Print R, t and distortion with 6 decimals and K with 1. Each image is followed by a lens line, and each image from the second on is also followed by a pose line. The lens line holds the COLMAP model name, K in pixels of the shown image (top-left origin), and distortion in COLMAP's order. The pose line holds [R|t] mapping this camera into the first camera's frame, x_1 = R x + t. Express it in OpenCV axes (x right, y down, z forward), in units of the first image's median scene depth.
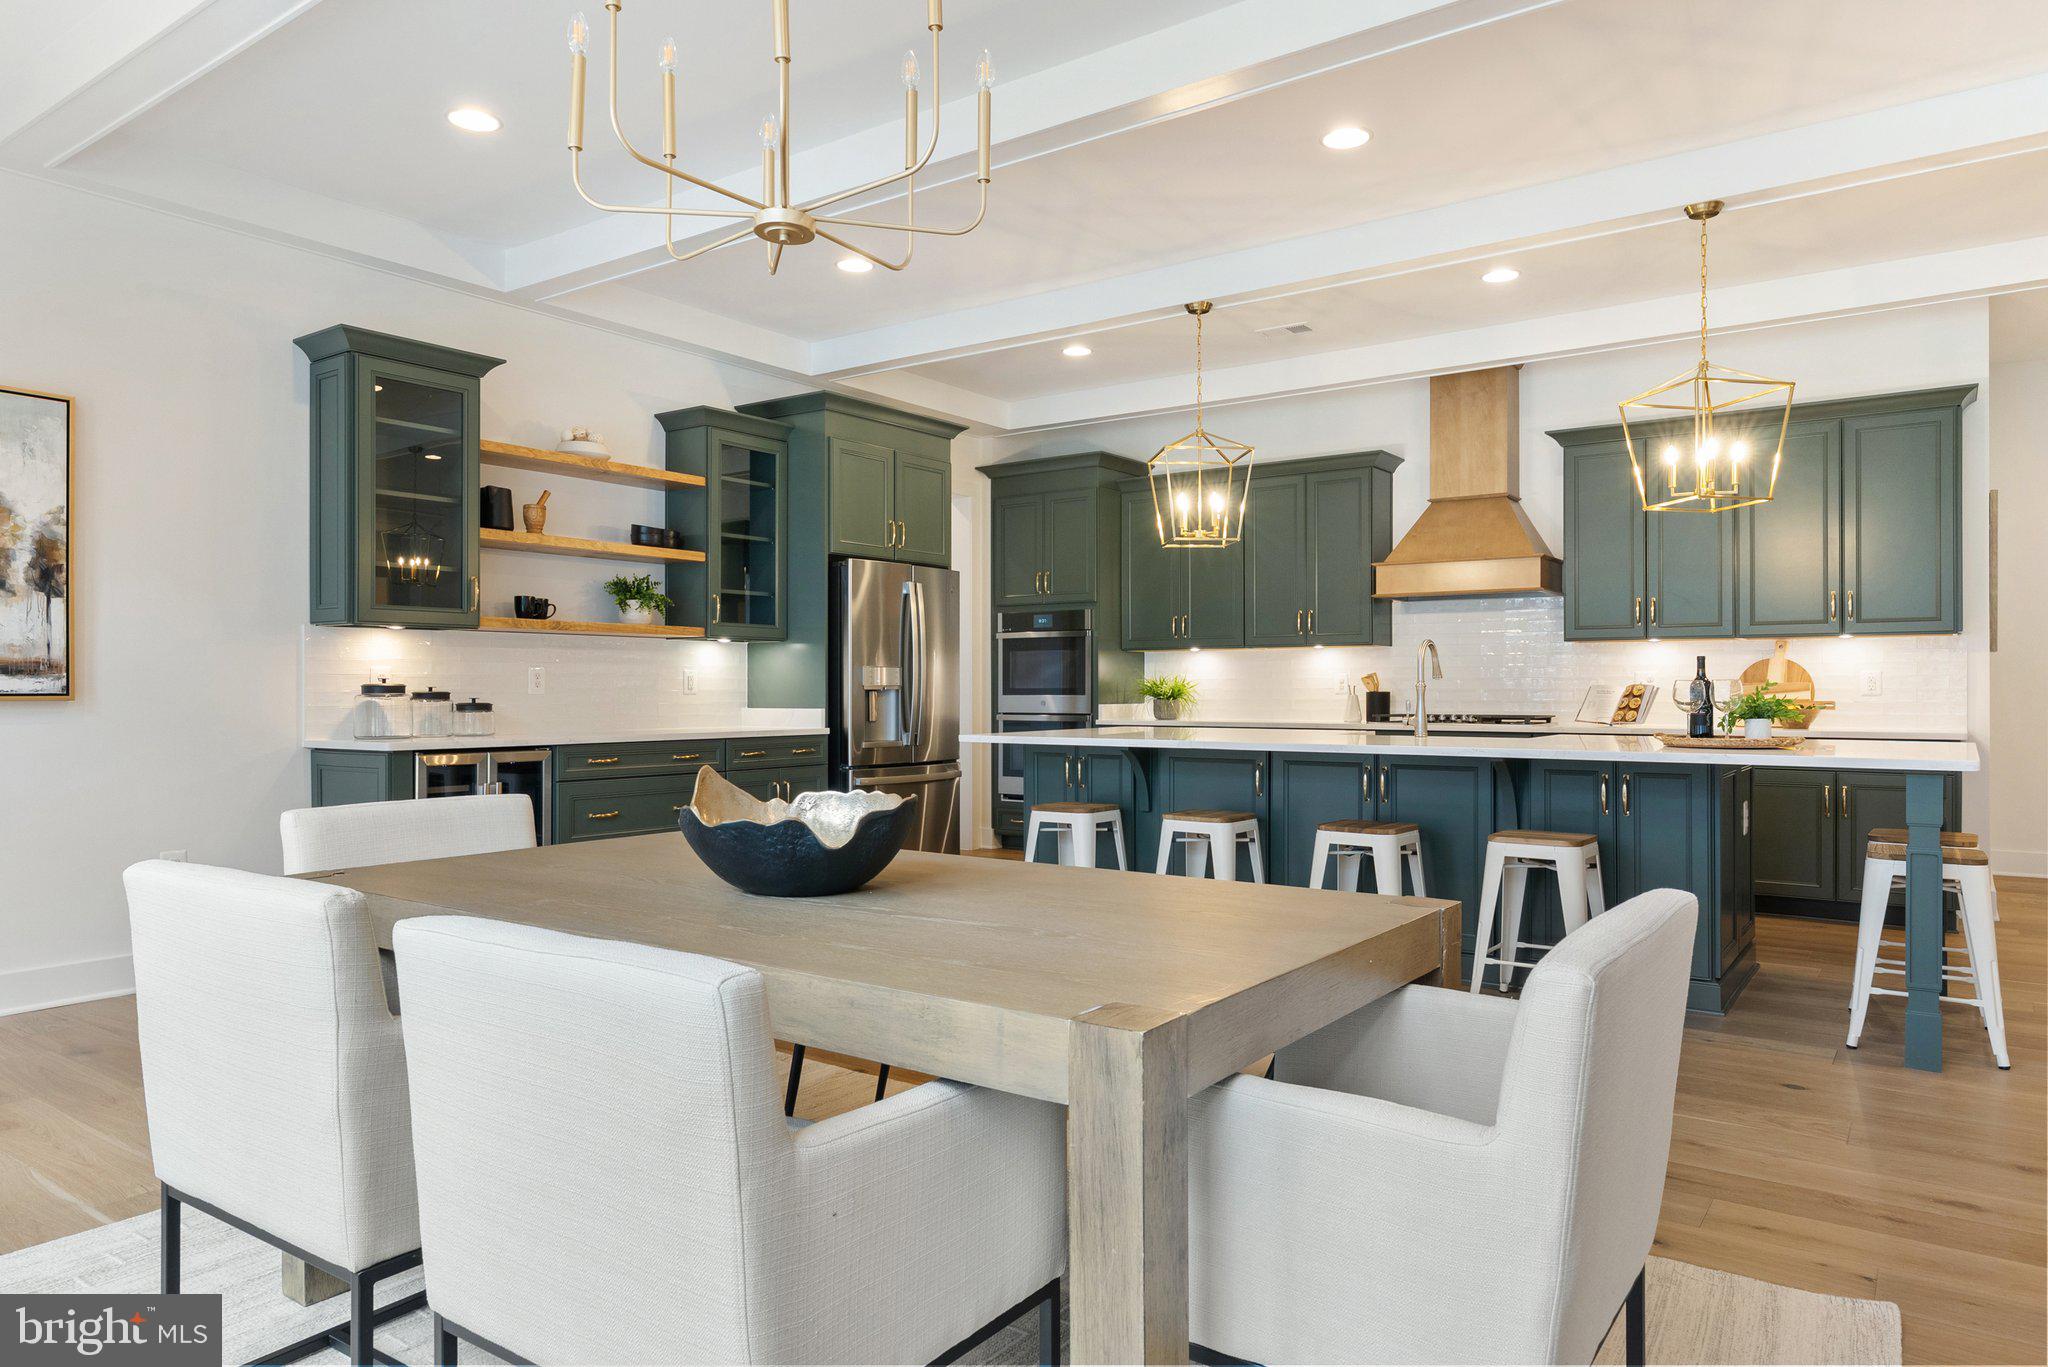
lens RADIAL K [[1295.4, 0, 1030.1], [0, 1295.4, 676.4], [0, 0, 1]] dist [0.002969, -0.003701]
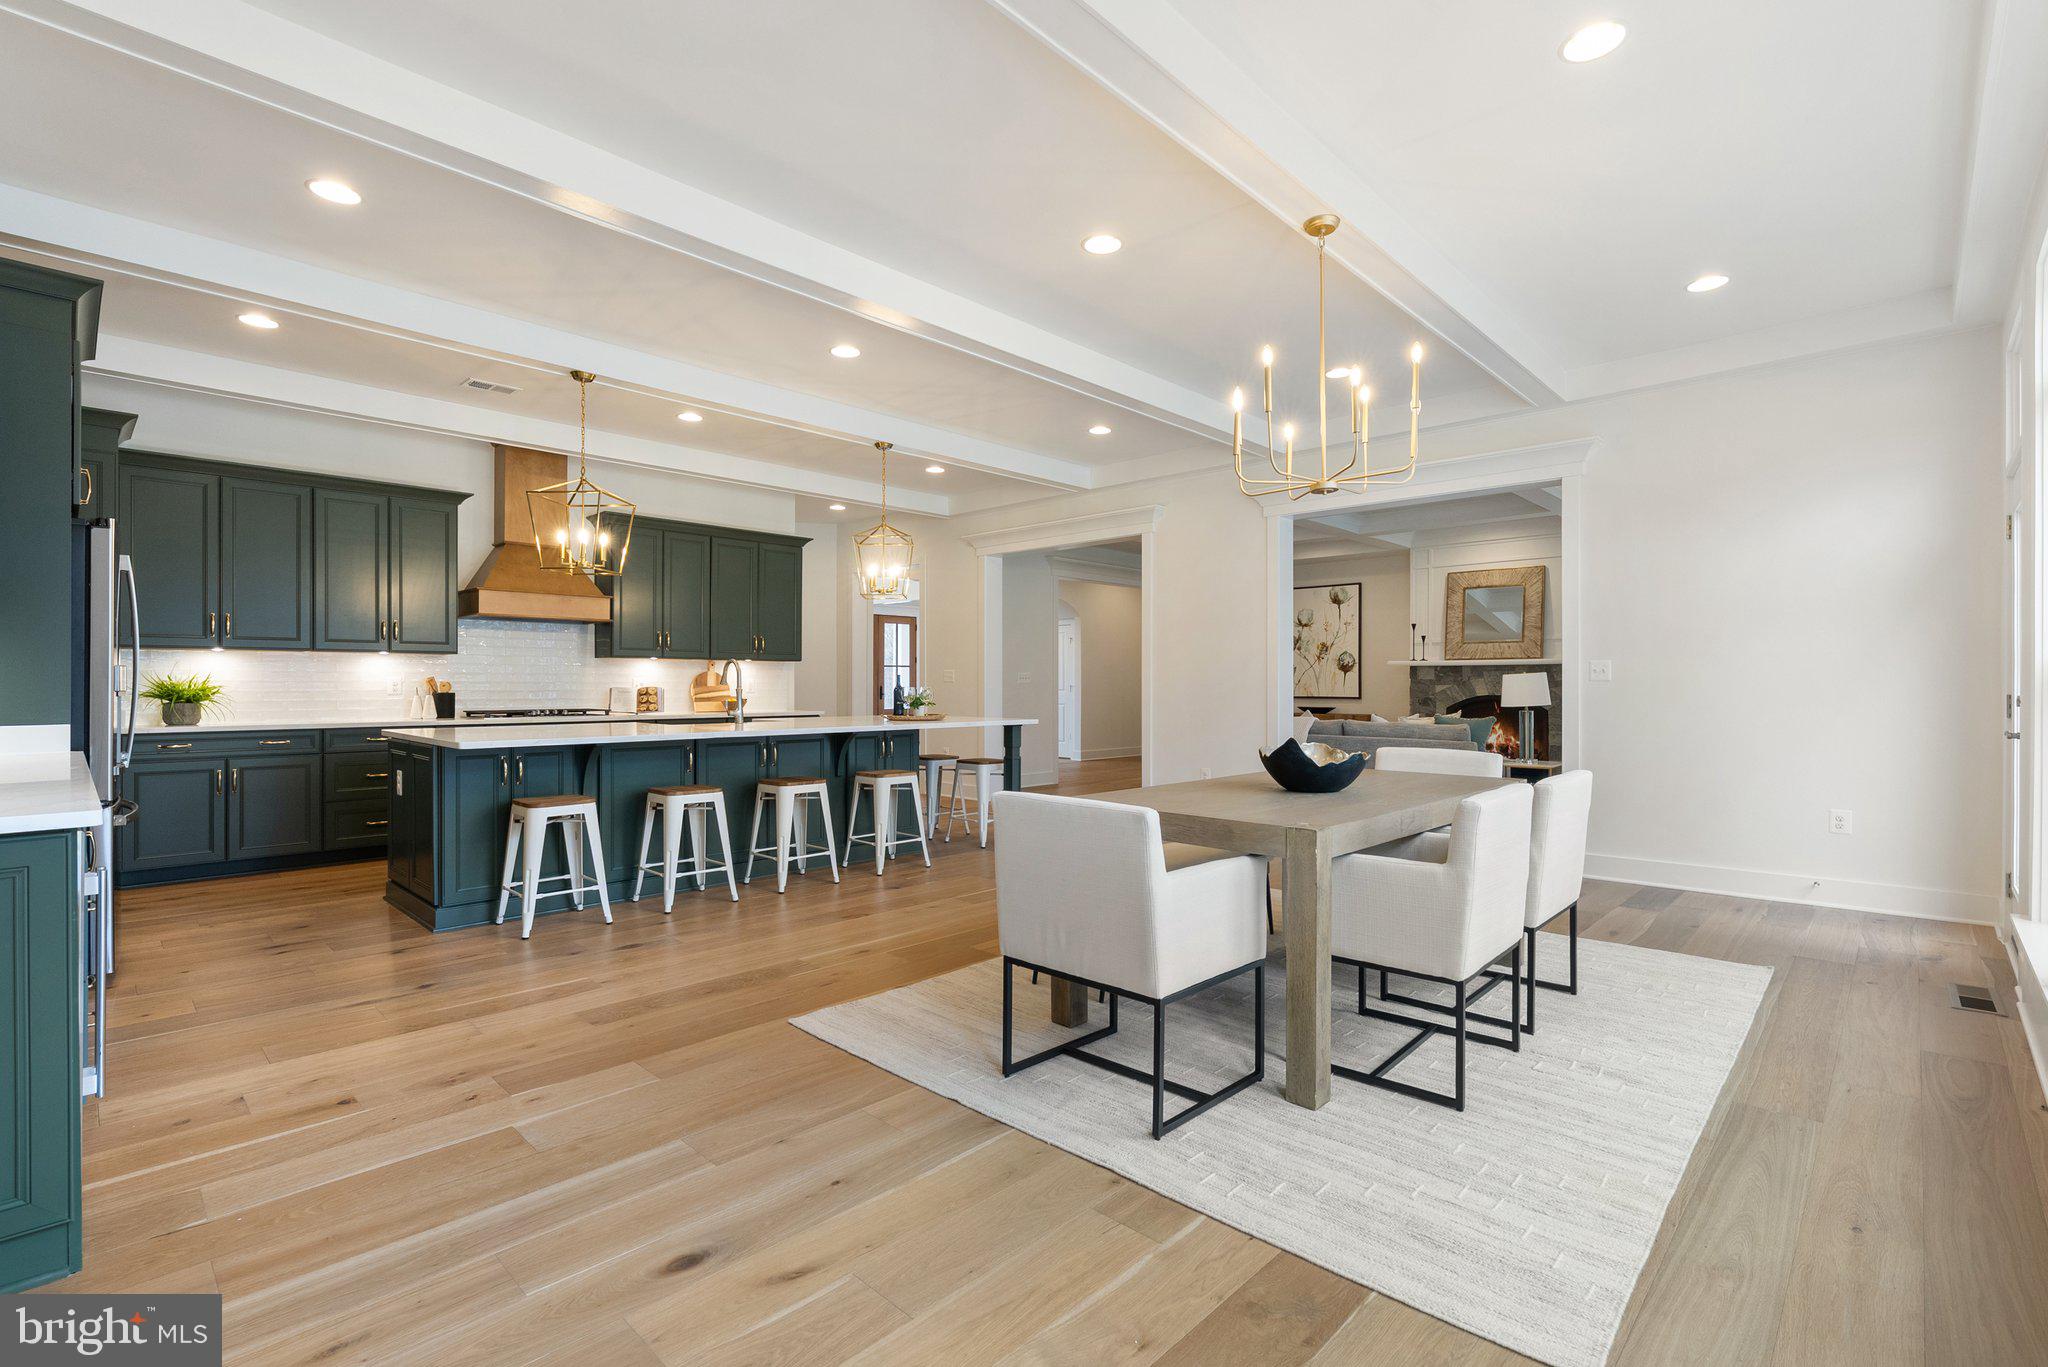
lens RADIAL K [[941.7, 0, 1024.3], [0, 941.7, 671.4], [0, 0, 1]] dist [-0.014512, 0.003416]
pose [[0.133387, 0.012466, 0.990986, -0.595982], [-0.010247, 0.999885, -0.011198, -0.004352], [-0.991011, -0.008661, 0.133500, 0.418811]]
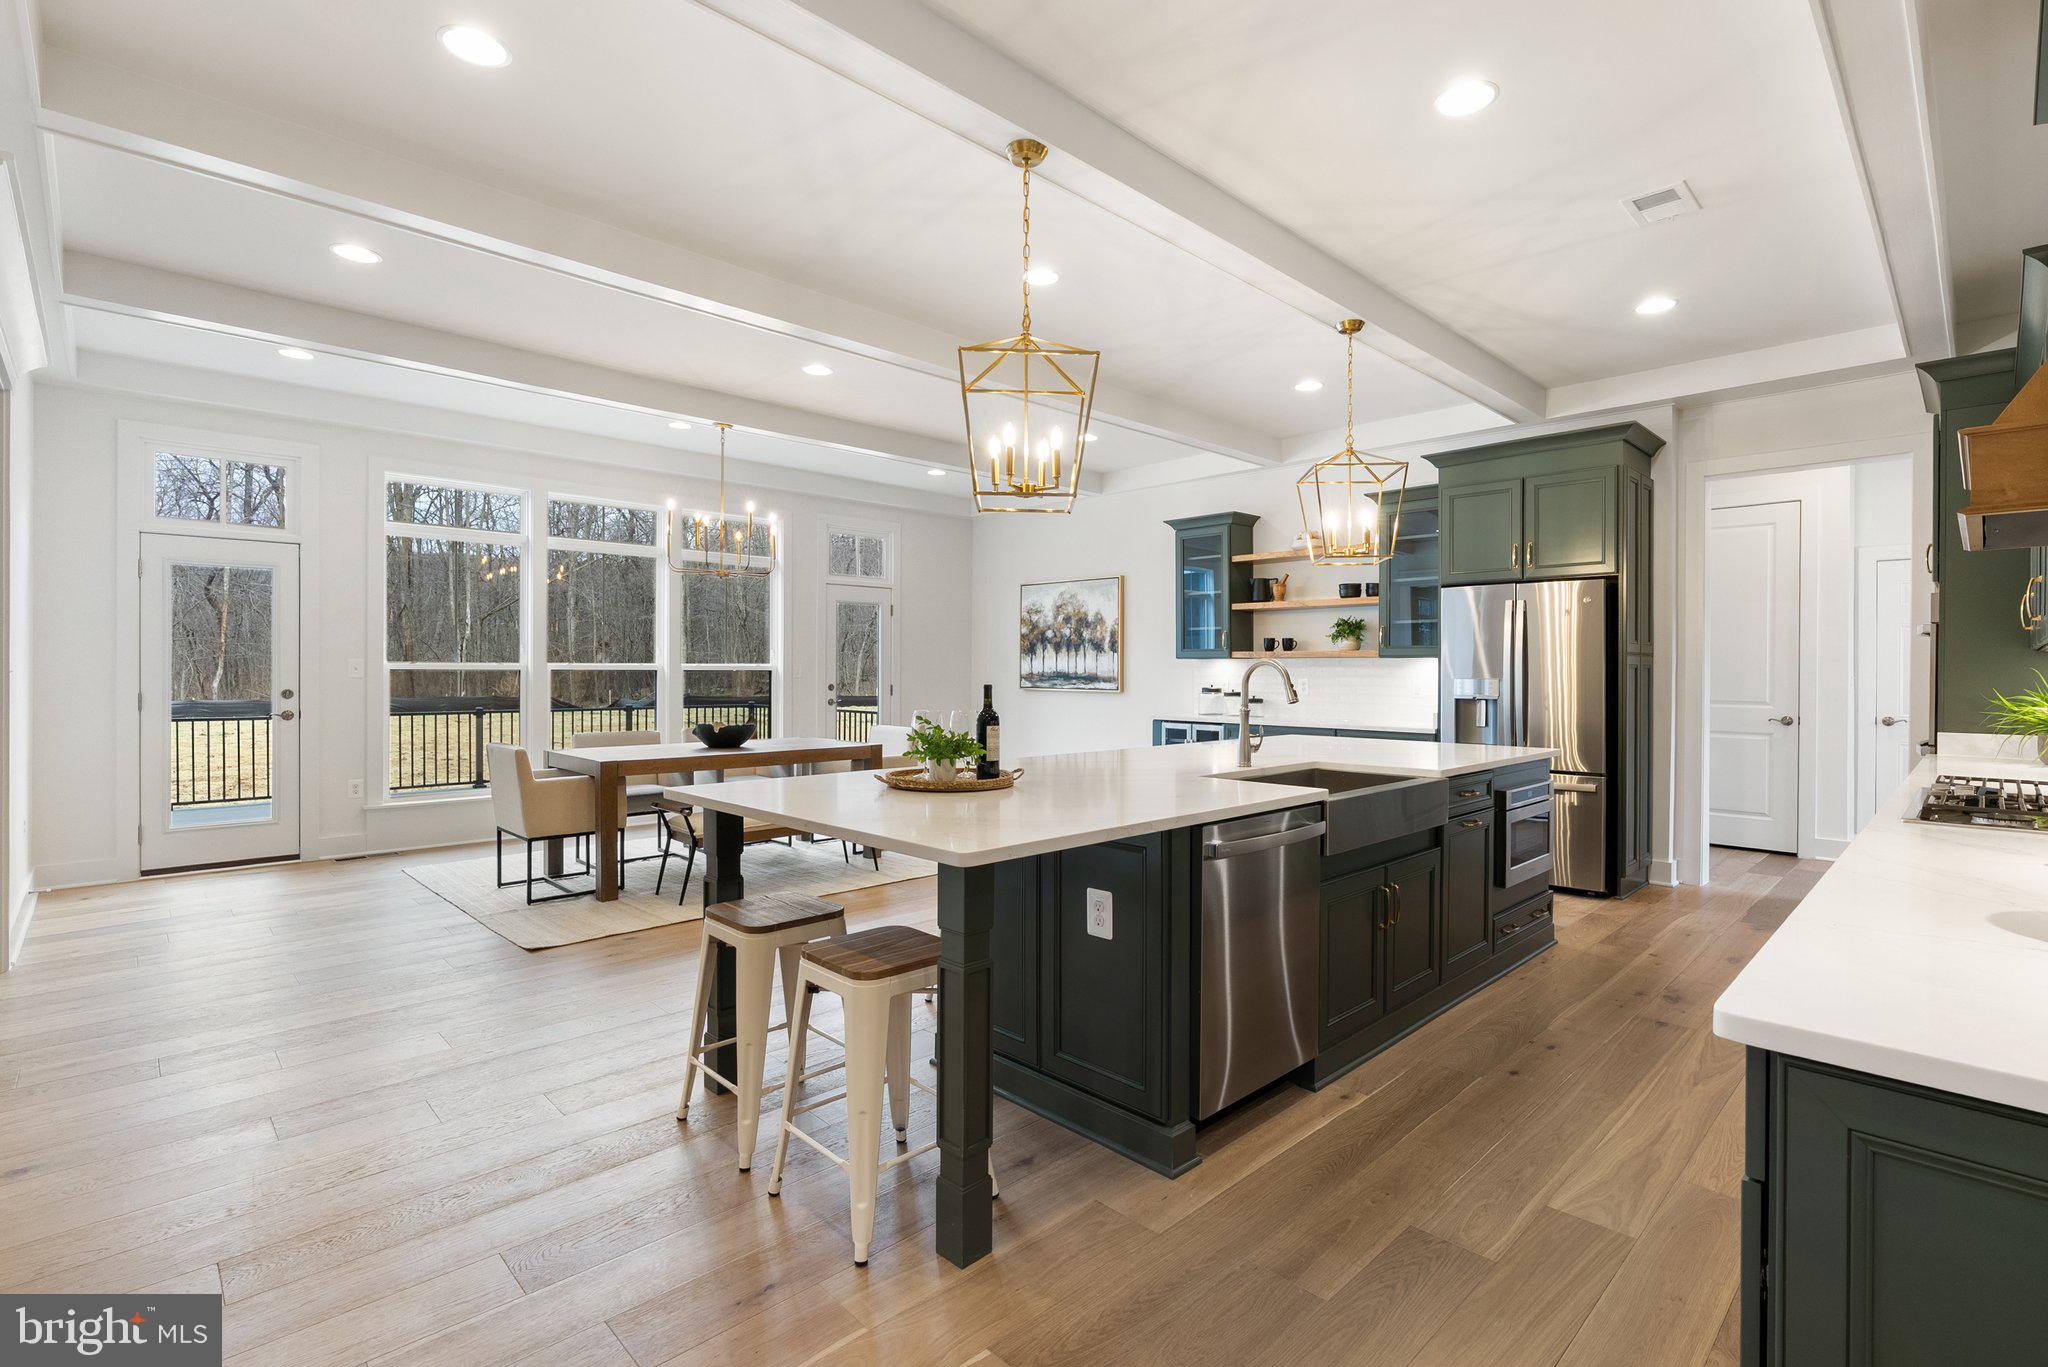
lens RADIAL K [[941.7, 0, 1036.9], [0, 941.7, 671.1], [0, 0, 1]] dist [-0.014512, 0.003416]
pose [[-0.166508, 0.000953, -0.986040, 0.778531], [0.005241, 0.999986, 0.000081, -0.016679], [0.986026, -0.005154, -0.166511, 0.772710]]
